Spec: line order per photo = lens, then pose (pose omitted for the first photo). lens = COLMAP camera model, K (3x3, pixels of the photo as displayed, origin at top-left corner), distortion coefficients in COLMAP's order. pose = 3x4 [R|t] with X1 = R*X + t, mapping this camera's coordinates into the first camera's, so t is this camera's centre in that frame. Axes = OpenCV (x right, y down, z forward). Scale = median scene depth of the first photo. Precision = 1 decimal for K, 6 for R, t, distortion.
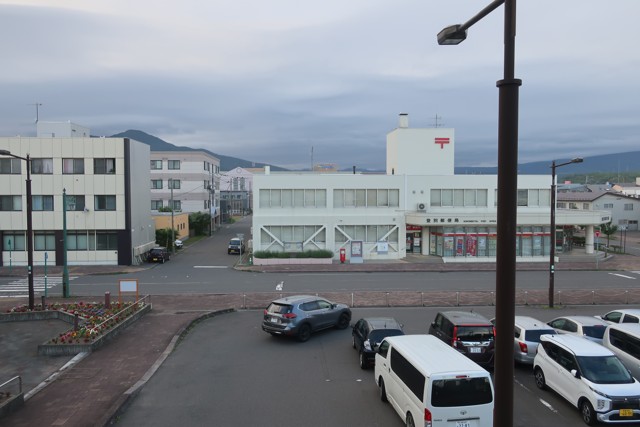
lens RADIAL K [[509.3, 0, 320.0], [0, 509.3, 213.5], [0, 0, 1]] dist [-0.011172, -0.000180]
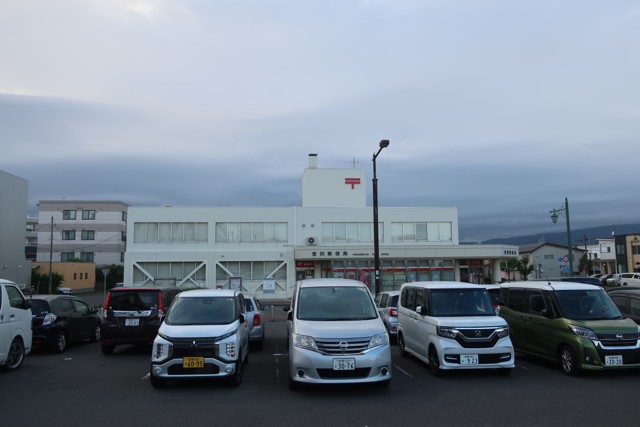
lens RADIAL K [[509.3, 0, 320.0], [0, 509.3, 213.5], [0, 0, 1]] dist [-0.011172, -0.000180]
pose [[0.999671, -0.006268, 0.024861, 0.192867], [0.009915, 0.988726, -0.149410, 0.076211], [-0.023644, 0.149608, 0.988463, 0.074788]]
